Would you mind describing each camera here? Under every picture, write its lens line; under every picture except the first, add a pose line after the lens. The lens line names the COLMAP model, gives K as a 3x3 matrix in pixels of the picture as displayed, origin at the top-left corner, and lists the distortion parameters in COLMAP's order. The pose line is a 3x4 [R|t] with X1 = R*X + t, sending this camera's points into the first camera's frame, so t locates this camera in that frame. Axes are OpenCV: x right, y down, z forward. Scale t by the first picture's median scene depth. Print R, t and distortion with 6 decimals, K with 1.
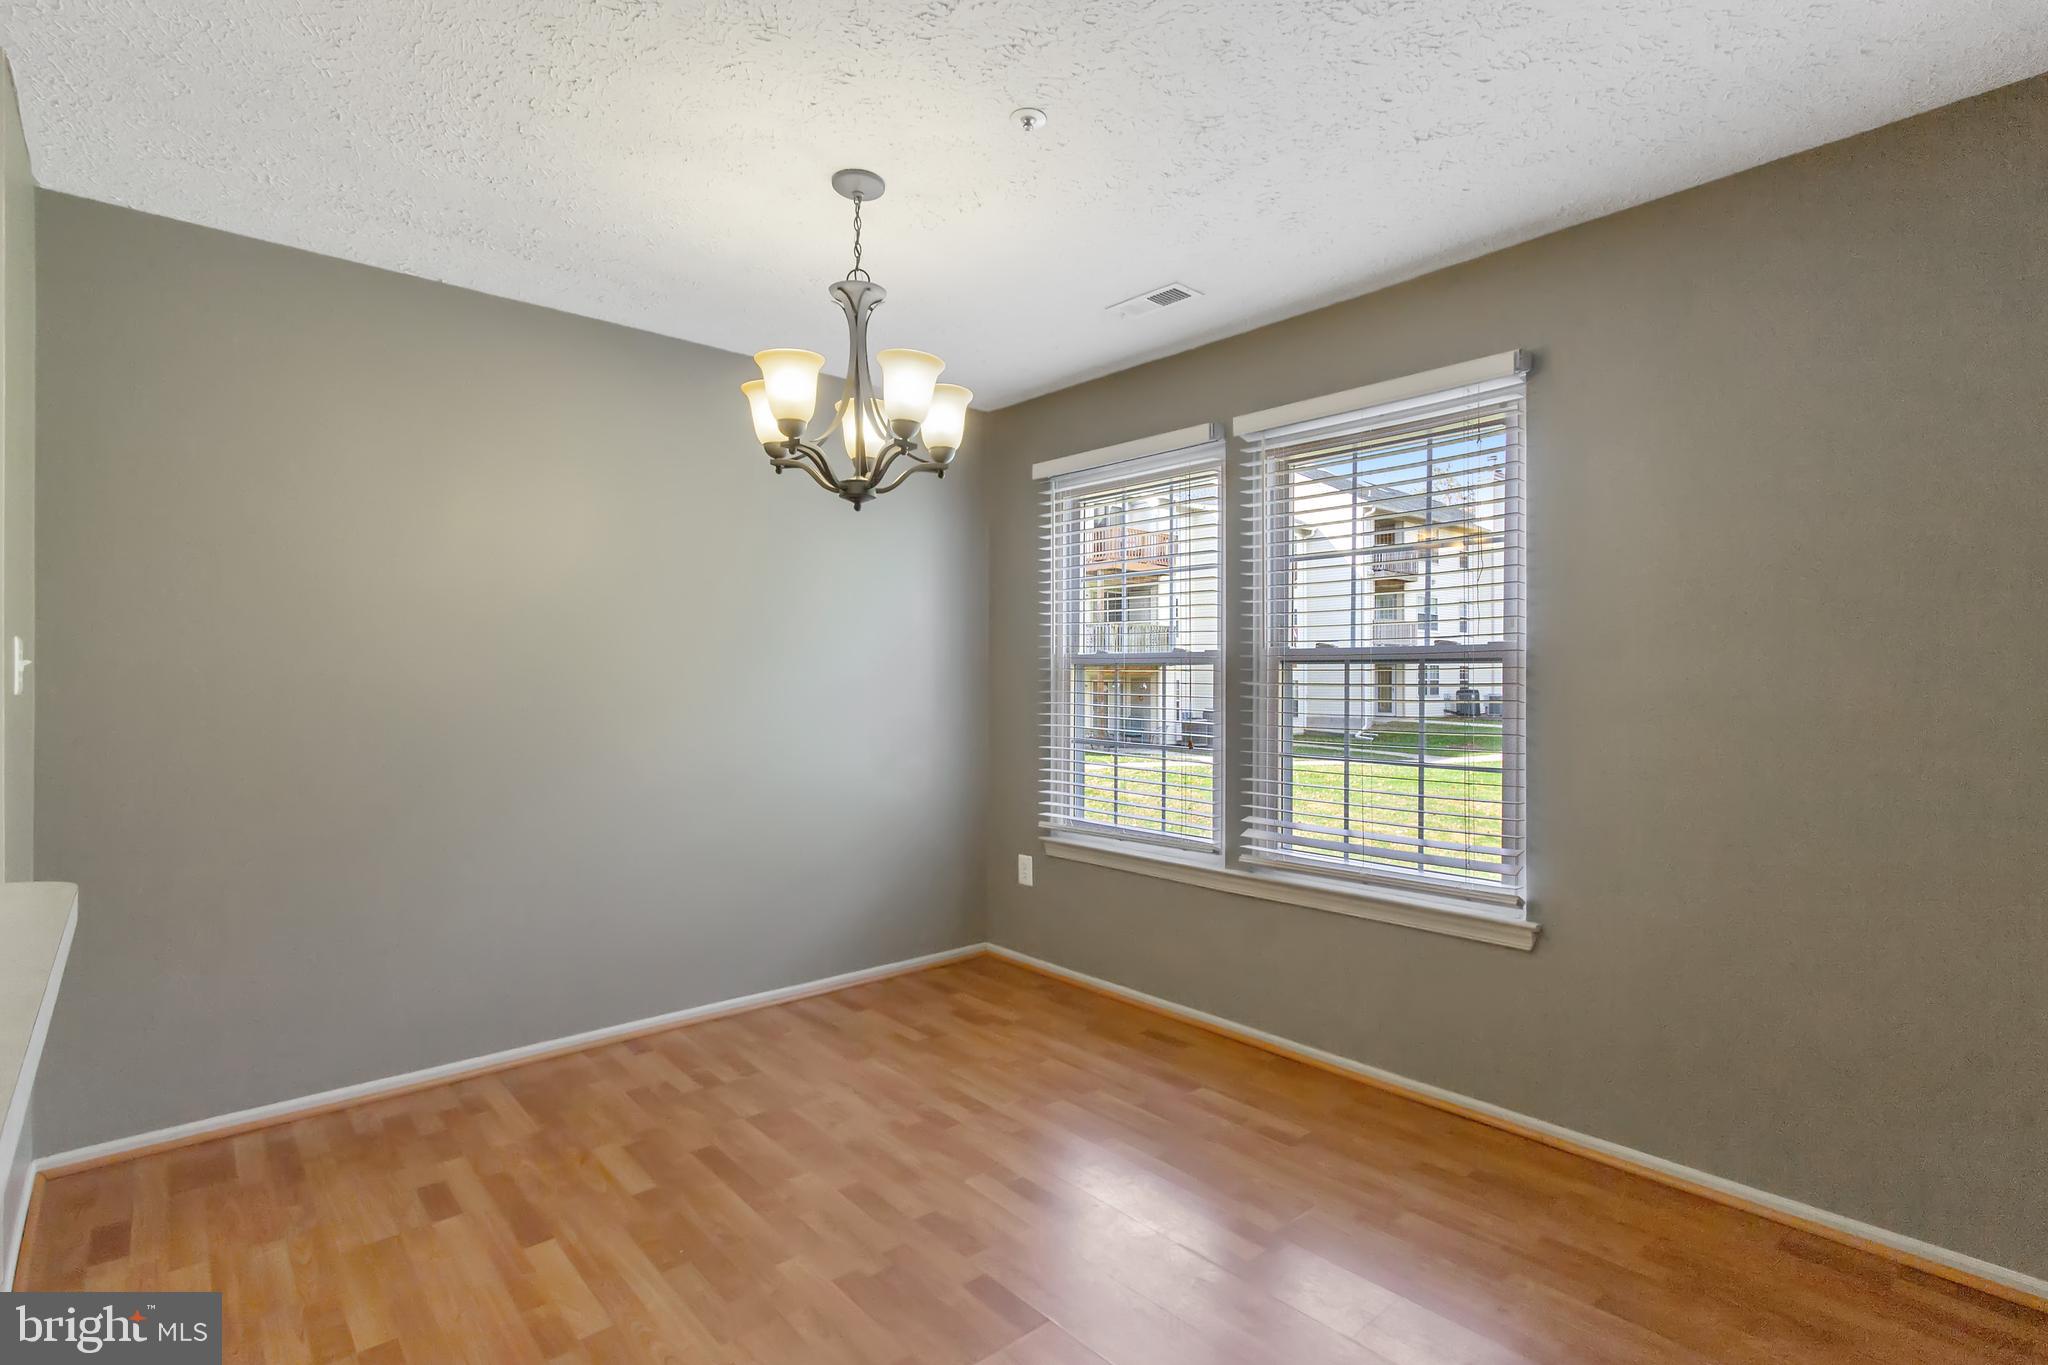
lens RADIAL K [[958.8, 0, 1025.7], [0, 958.8, 682.6], [0, 0, 1]] dist [0.003204, -0.002042]
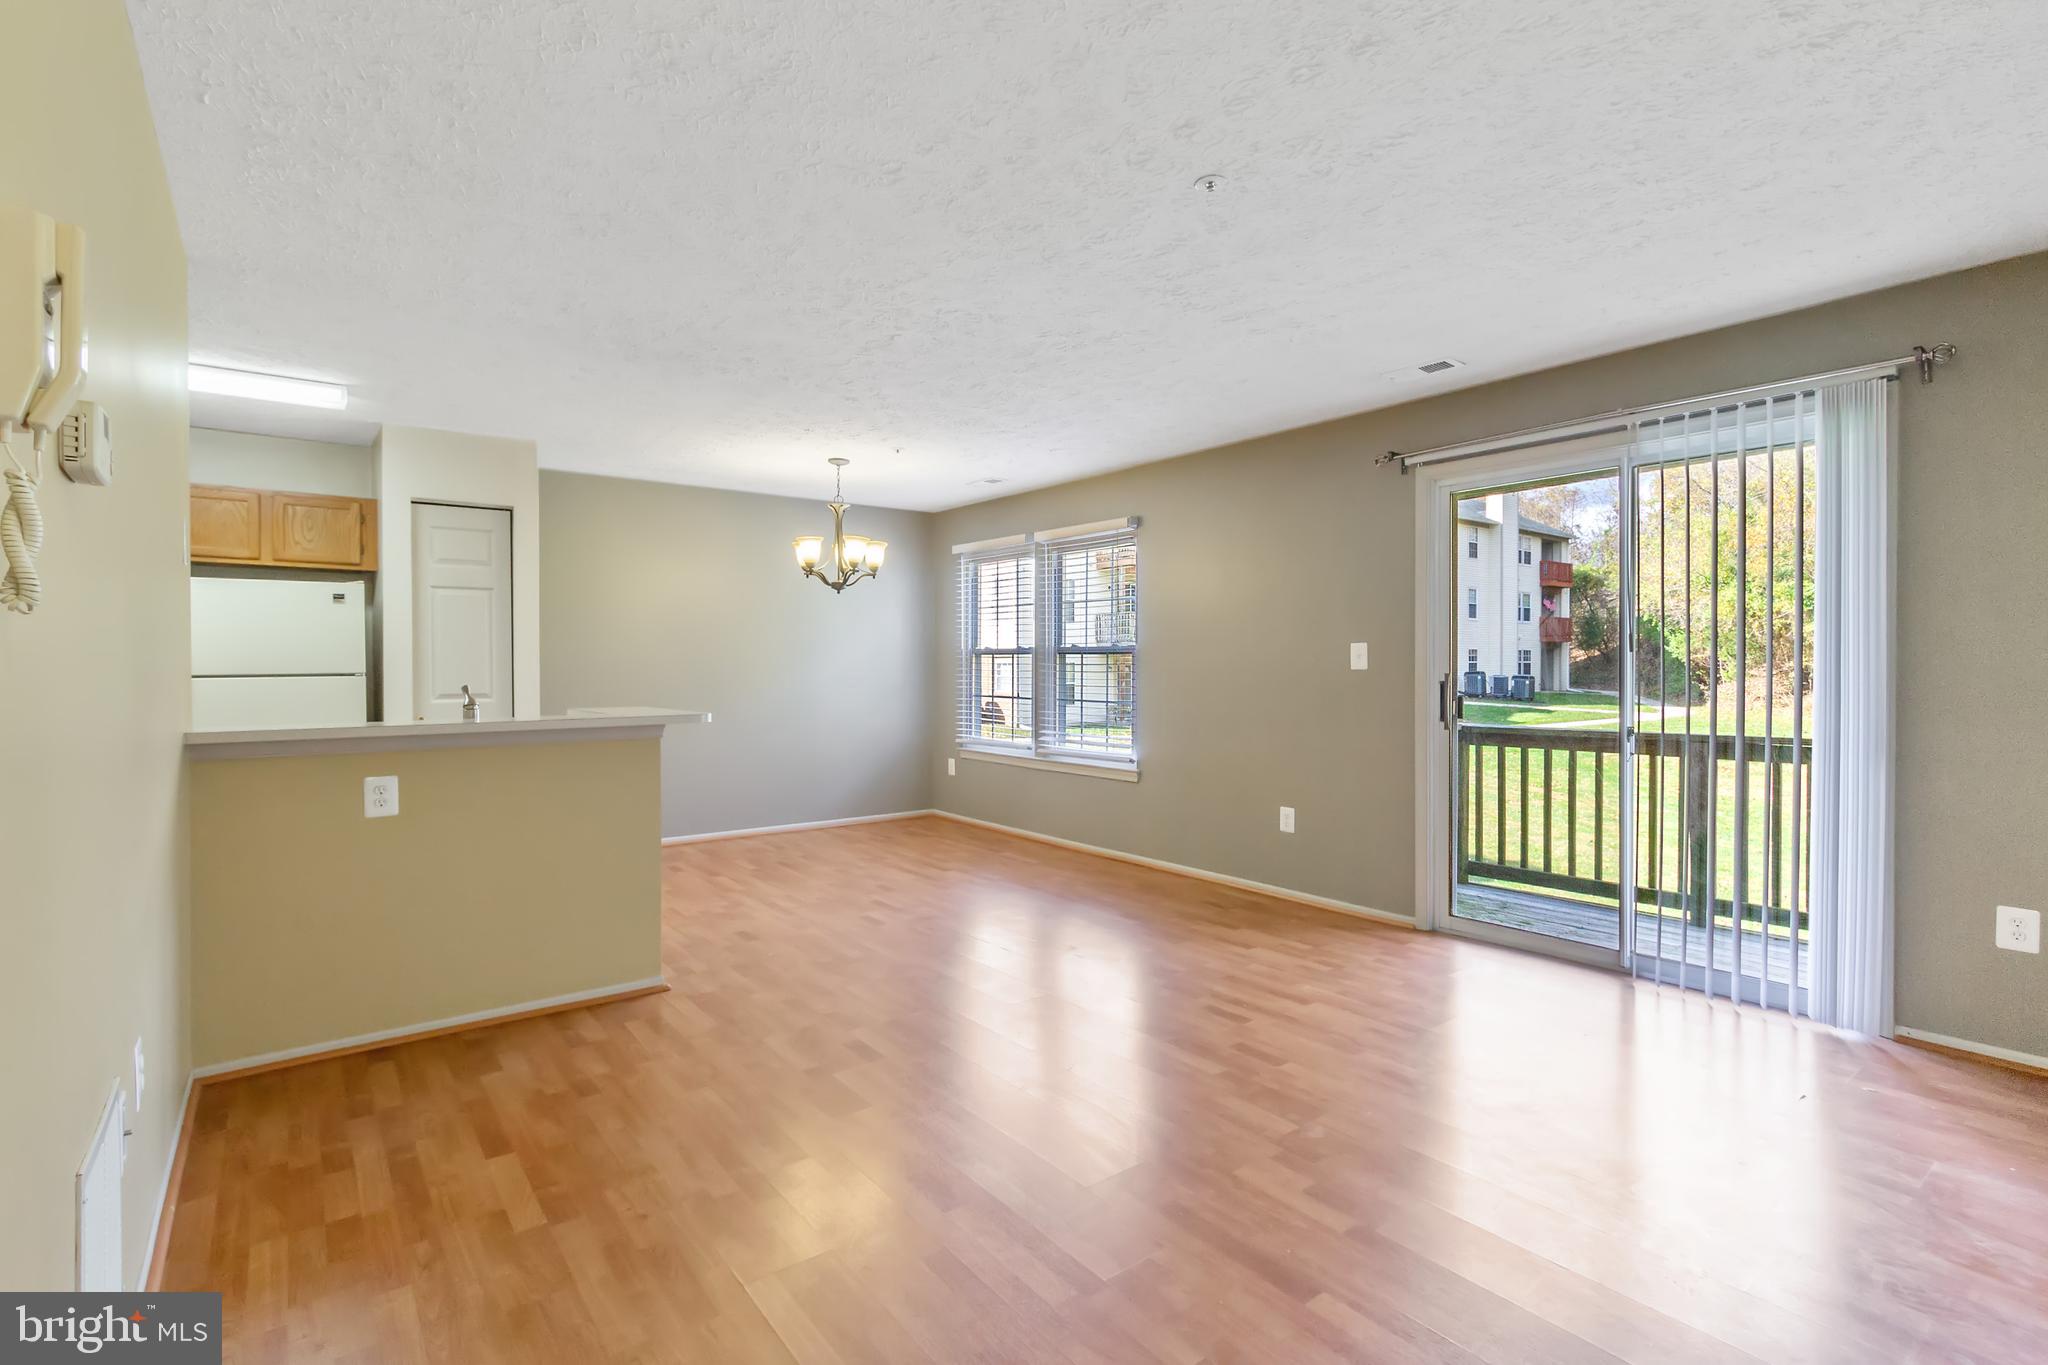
lens RADIAL K [[958.8, 0, 1033.7], [0, 958.8, 663.9], [0, 0, 1]] dist [0.003204, -0.002042]
pose [[0.998309, 0.000537, -0.058121, 0.328453], [-0.000539, 1.000000, -0.000032, 0.001854], [0.058121, 0.000063, 0.998310, -1.002162]]
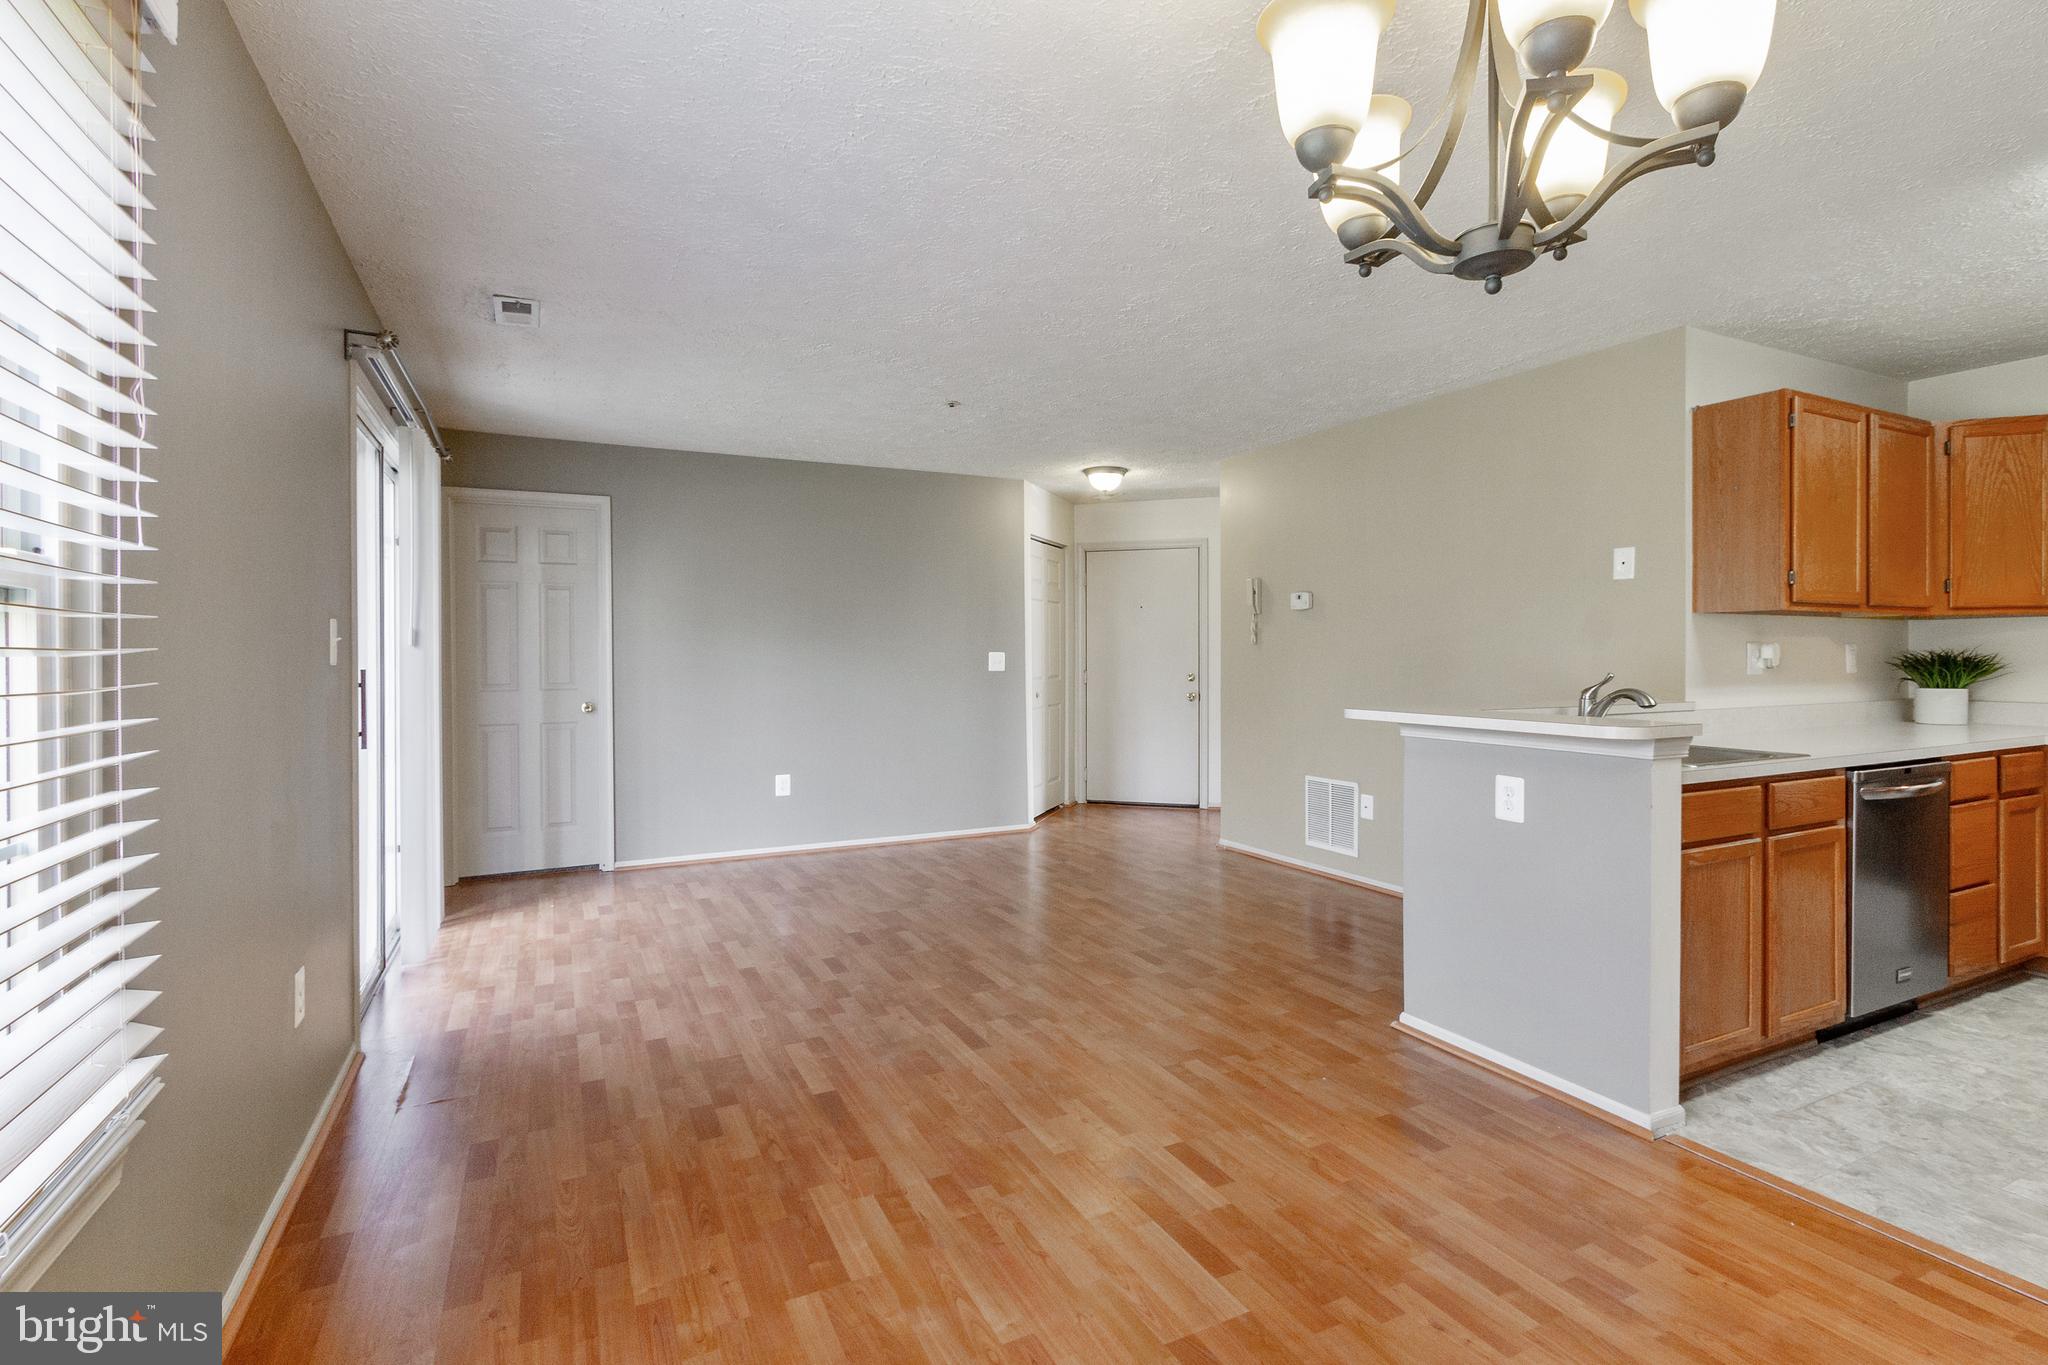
lens RADIAL K [[958.8, 0, 1024.2], [0, 958.8, 659.8], [0, 0, 1]] dist [0.003204, -0.002042]
pose [[-0.965282, 0.005817, 0.261146, -0.048334], [0.006651, 0.999975, 0.002312, 0.006555], [-0.261126, 0.003968, -0.965296, 1.077911]]
